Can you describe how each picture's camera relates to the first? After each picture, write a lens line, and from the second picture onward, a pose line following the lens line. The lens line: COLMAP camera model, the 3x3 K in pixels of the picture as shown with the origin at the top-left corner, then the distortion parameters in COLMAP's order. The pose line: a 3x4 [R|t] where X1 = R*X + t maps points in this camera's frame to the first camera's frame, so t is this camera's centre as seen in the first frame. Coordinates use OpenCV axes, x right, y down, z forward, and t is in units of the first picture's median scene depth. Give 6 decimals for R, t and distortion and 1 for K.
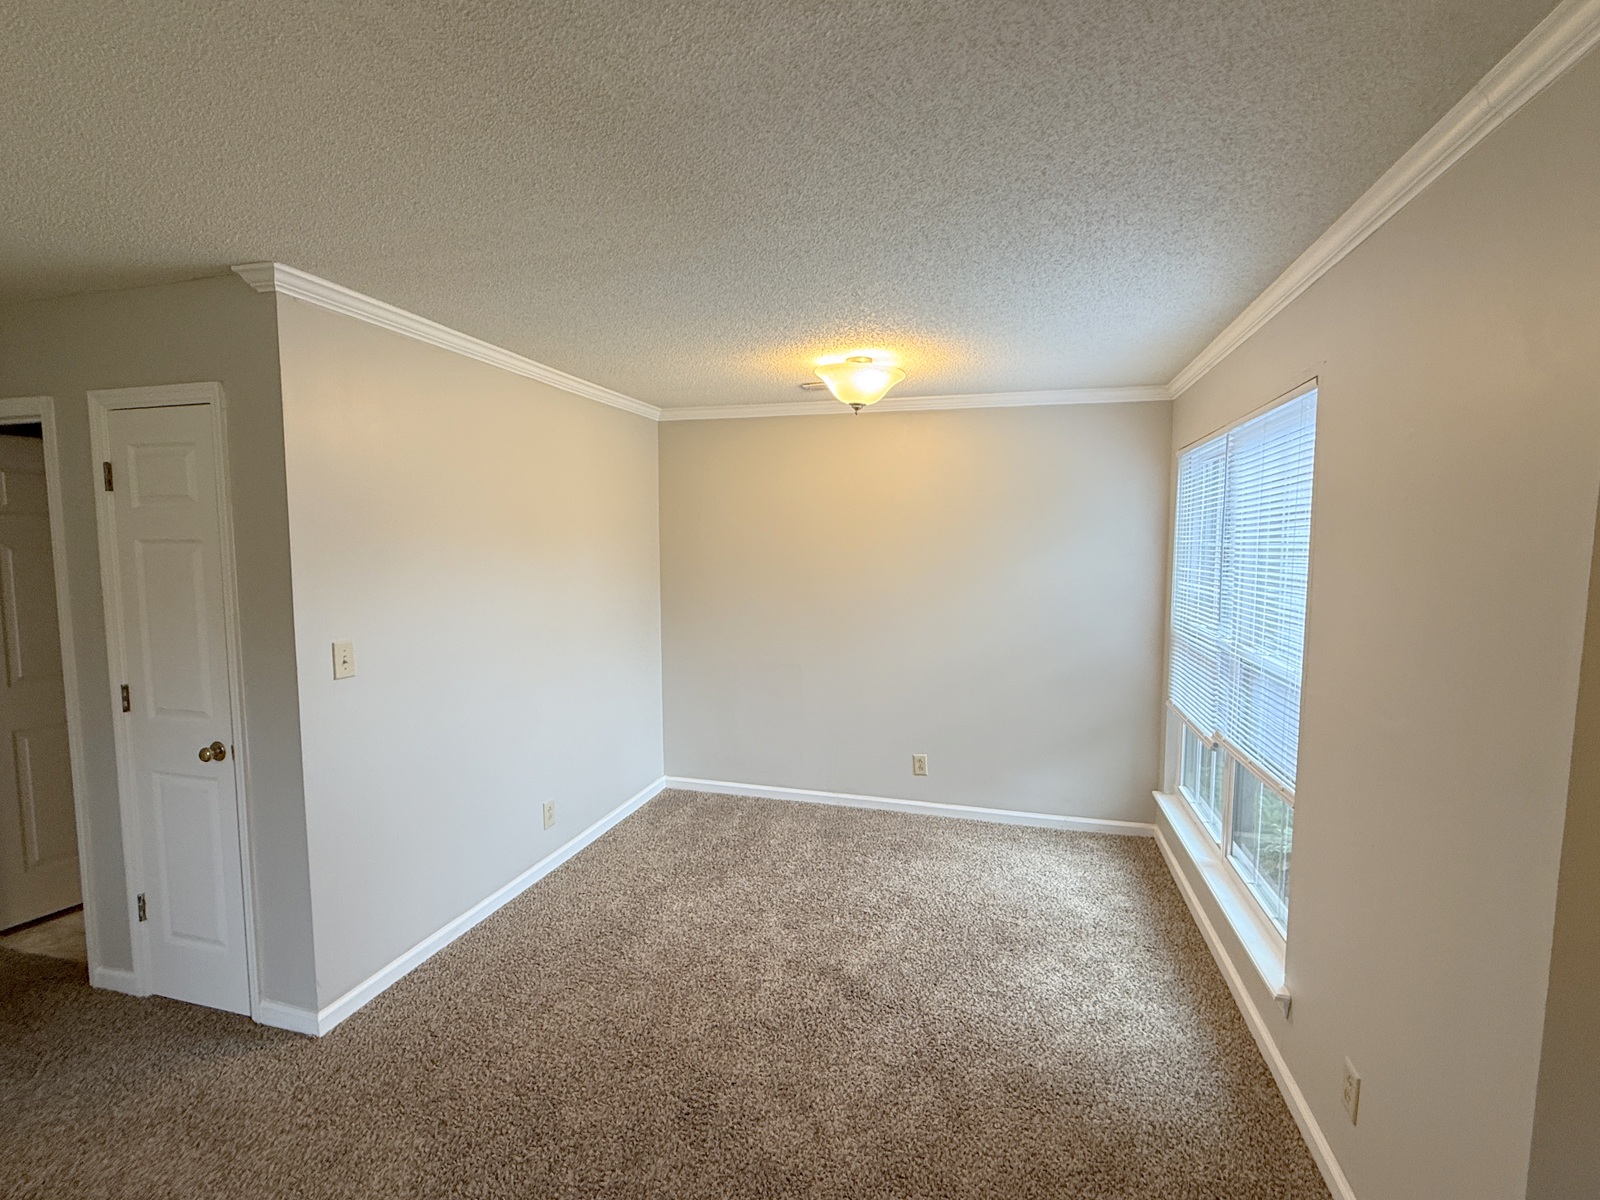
lens RADIAL K [[753.3, 0, 800.0], [0, 753.3, 600.0], [0, 0, 1]] dist [0.001211, 0.000092]
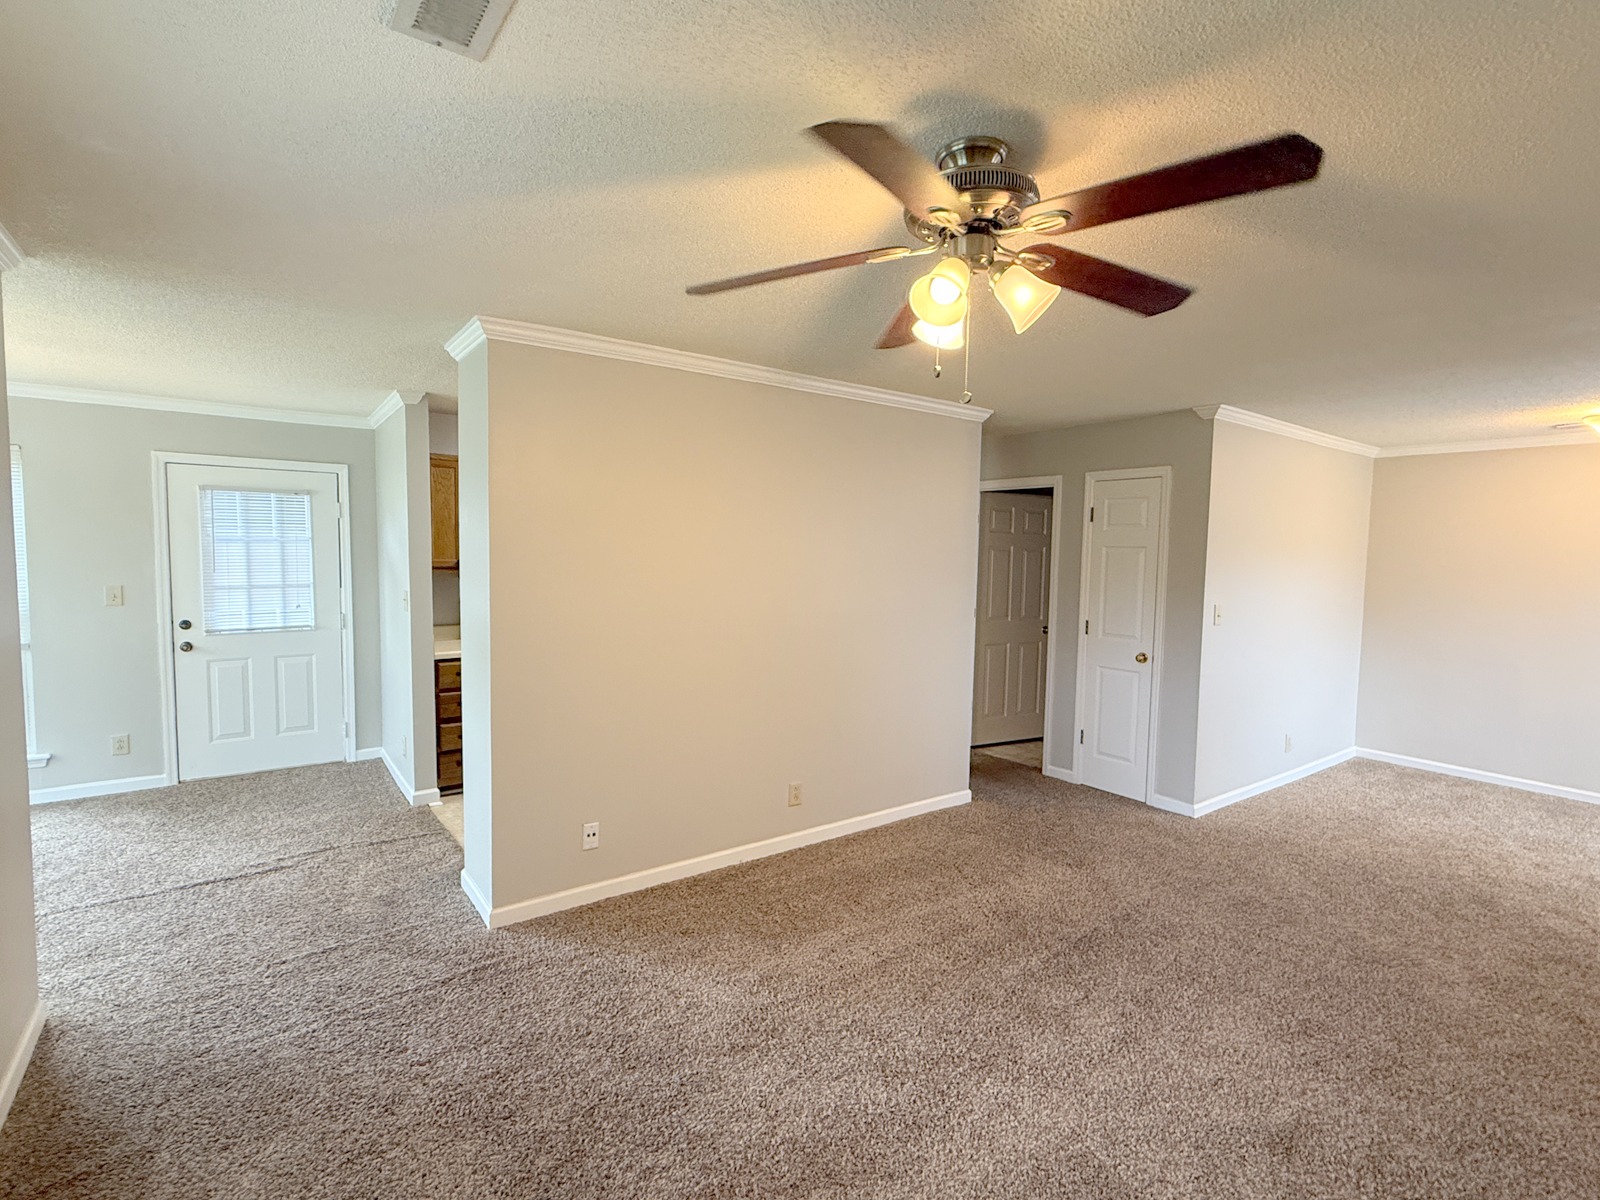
lens RADIAL K [[757.9, 0, 800.8], [0, 757.9, 601.3], [0, 0, 1]] dist [0.002017, -0.000357]
pose [[0.784867, 0.060120, -0.616741, -0.267869], [-0.071050, 0.997450, 0.006813, 0.102515], [0.615578, 0.038472, 0.787136, -1.014327]]
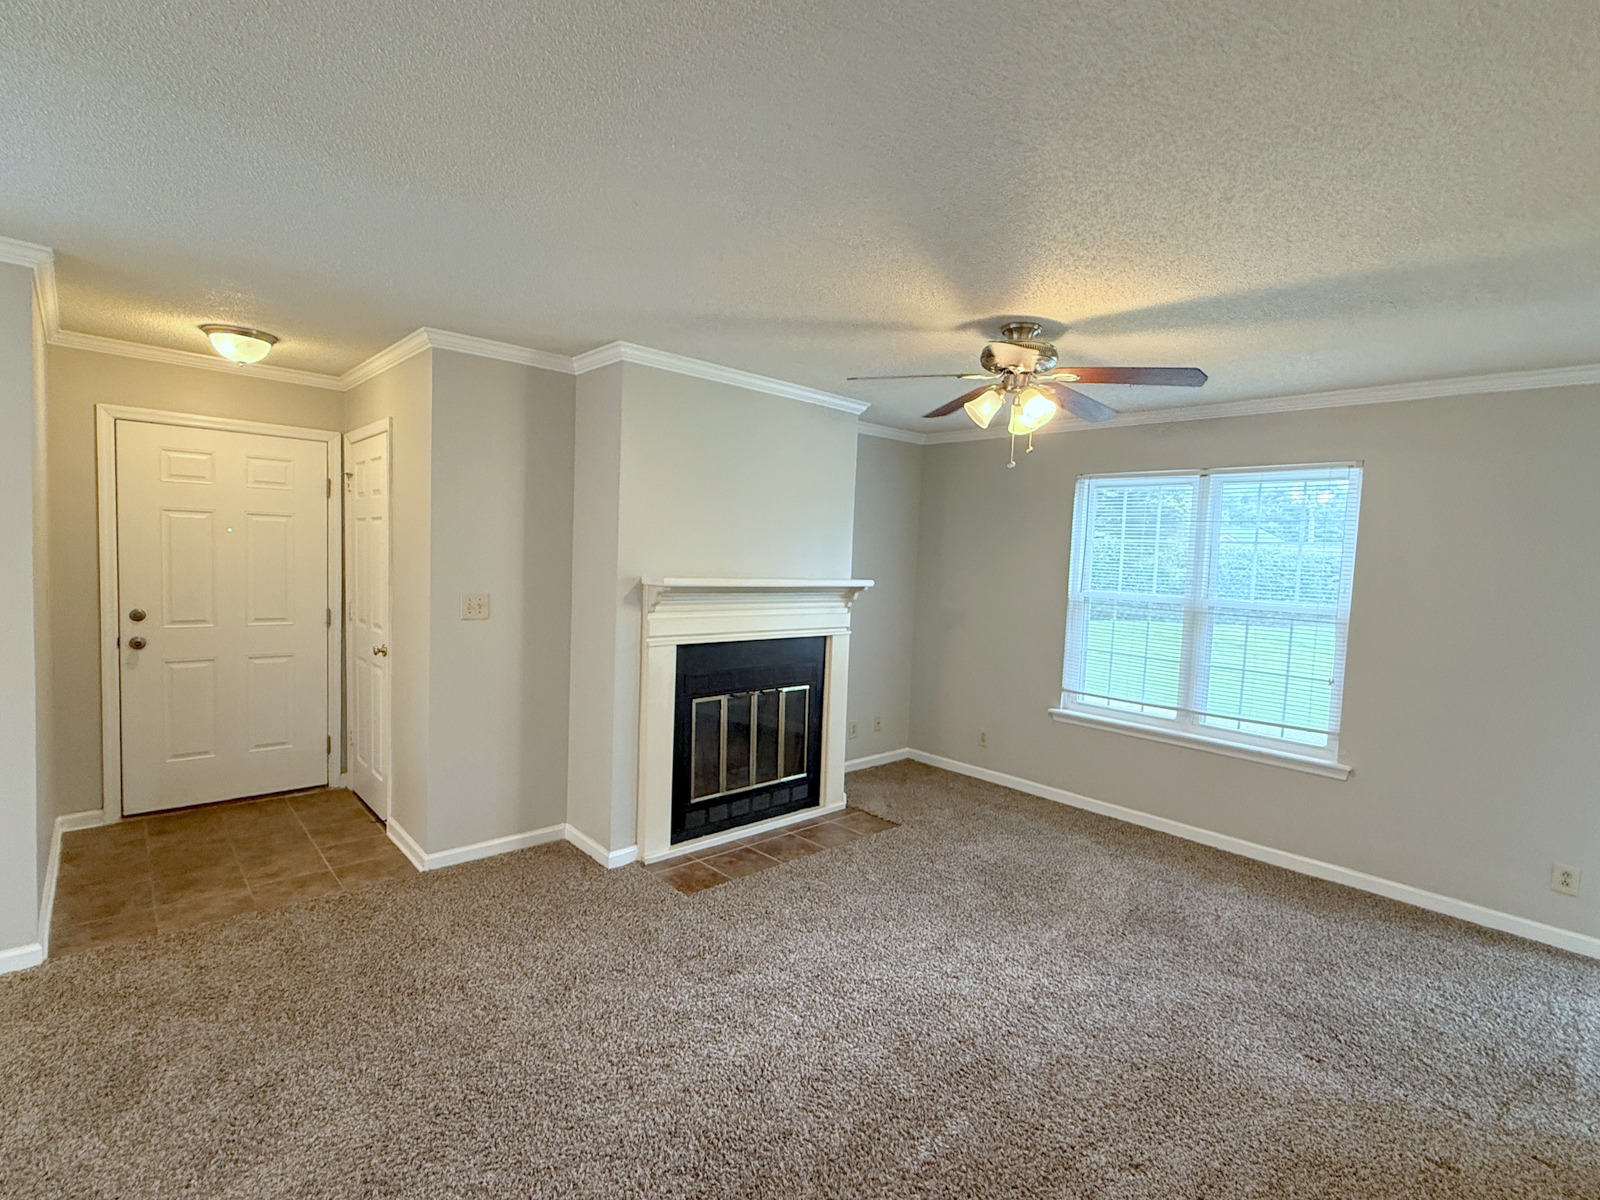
lens RADIAL K [[757.9, 0, 800.8], [0, 757.9, 601.3], [0, 0, 1]] dist [0.002017, -0.000357]
pose [[-0.851275, -0.061543, 0.521098, -0.919048], [0.004086, 0.992290, 0.123867, -0.018888], [-0.524704, 0.107574, -0.844461, 0.750827]]
